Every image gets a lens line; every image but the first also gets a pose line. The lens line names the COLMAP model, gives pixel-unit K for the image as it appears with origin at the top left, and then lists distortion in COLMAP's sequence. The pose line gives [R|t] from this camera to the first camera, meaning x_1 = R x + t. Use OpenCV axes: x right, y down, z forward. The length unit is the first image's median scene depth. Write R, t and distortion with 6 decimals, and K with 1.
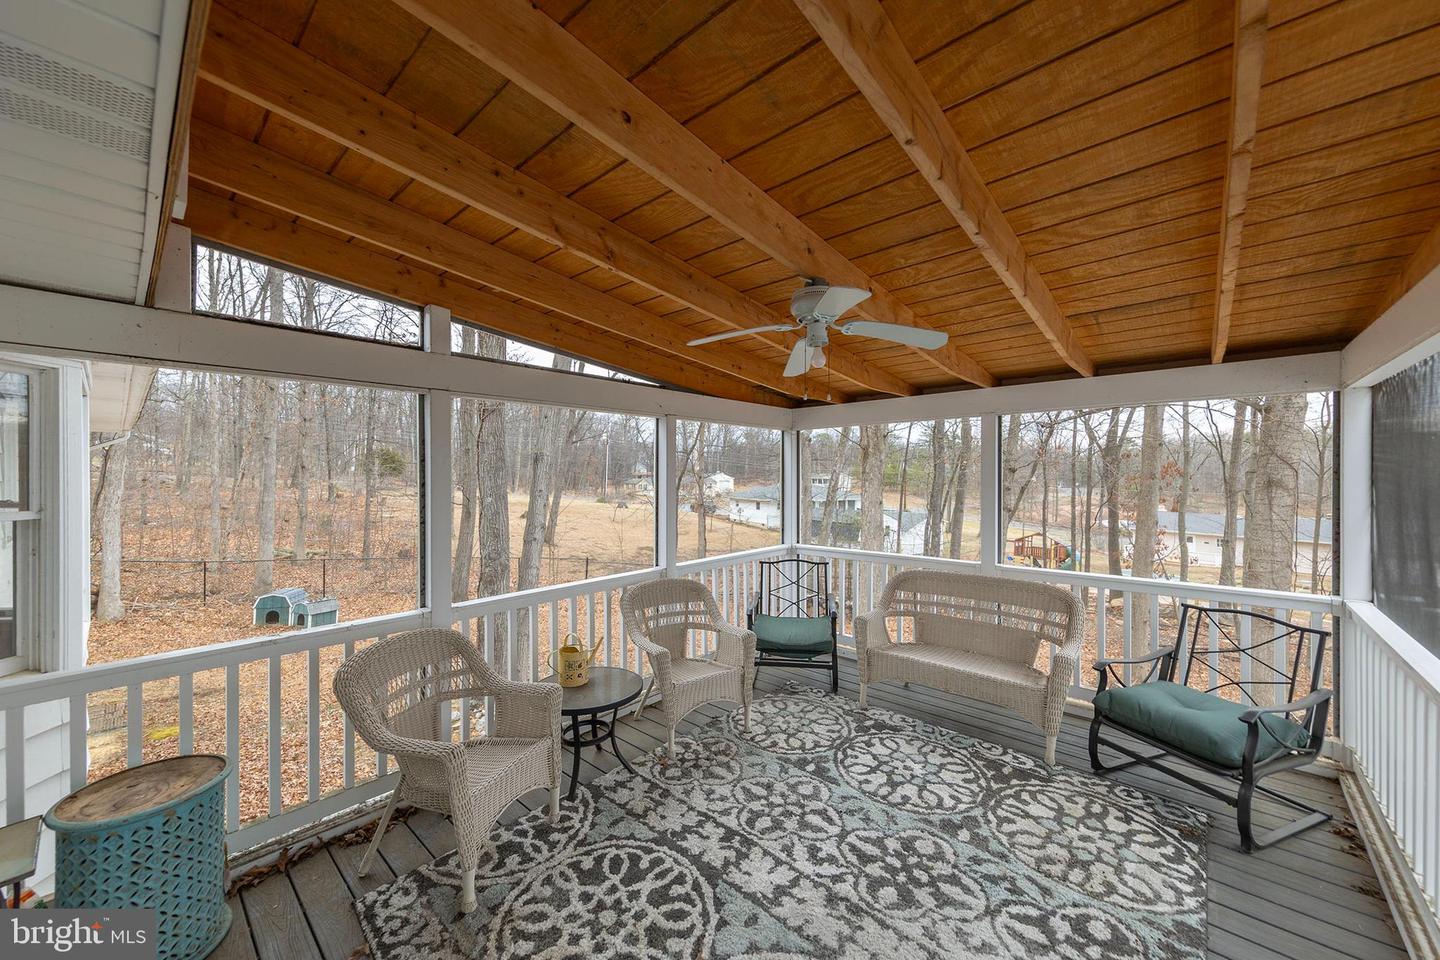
lens RADIAL K [[528.9, 0, 712.2], [0, 528.9, 484.0], [0, 0, 1]] dist [0.010361, -0.000742]
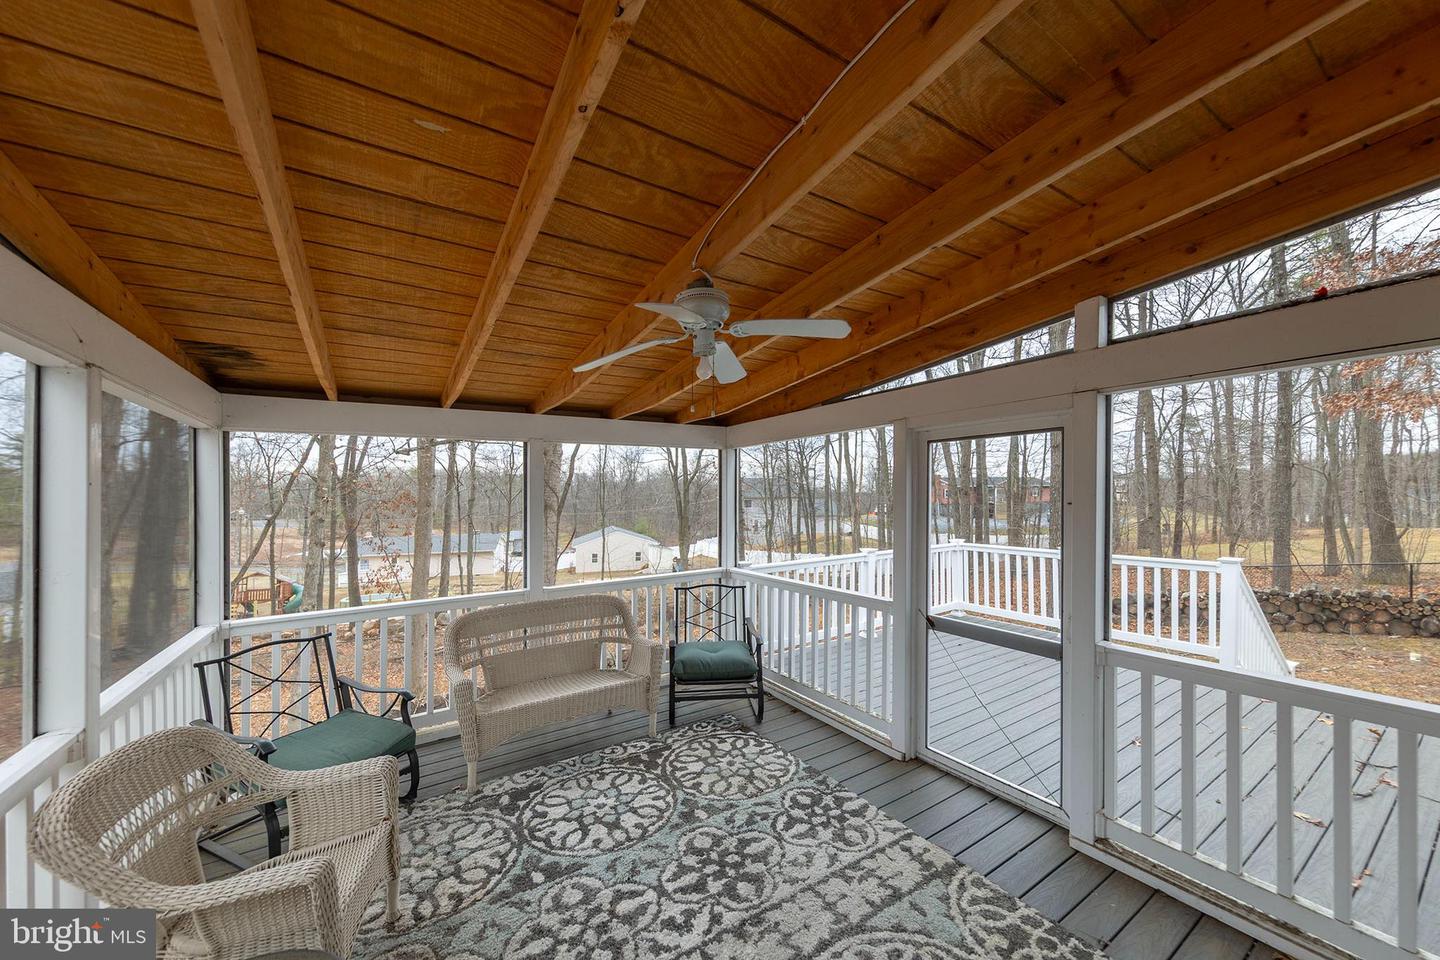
lens RADIAL K [[528.9, 0, 730.5], [0, 528.9, 506.1], [0, 0, 1]] dist [0.010361, -0.000742]
pose [[0.253836, -0.018946, 0.967062, -0.561524], [0.033417, 0.999383, 0.010808, -0.007340], [-0.966670, 0.029573, 0.254313, 0.595793]]
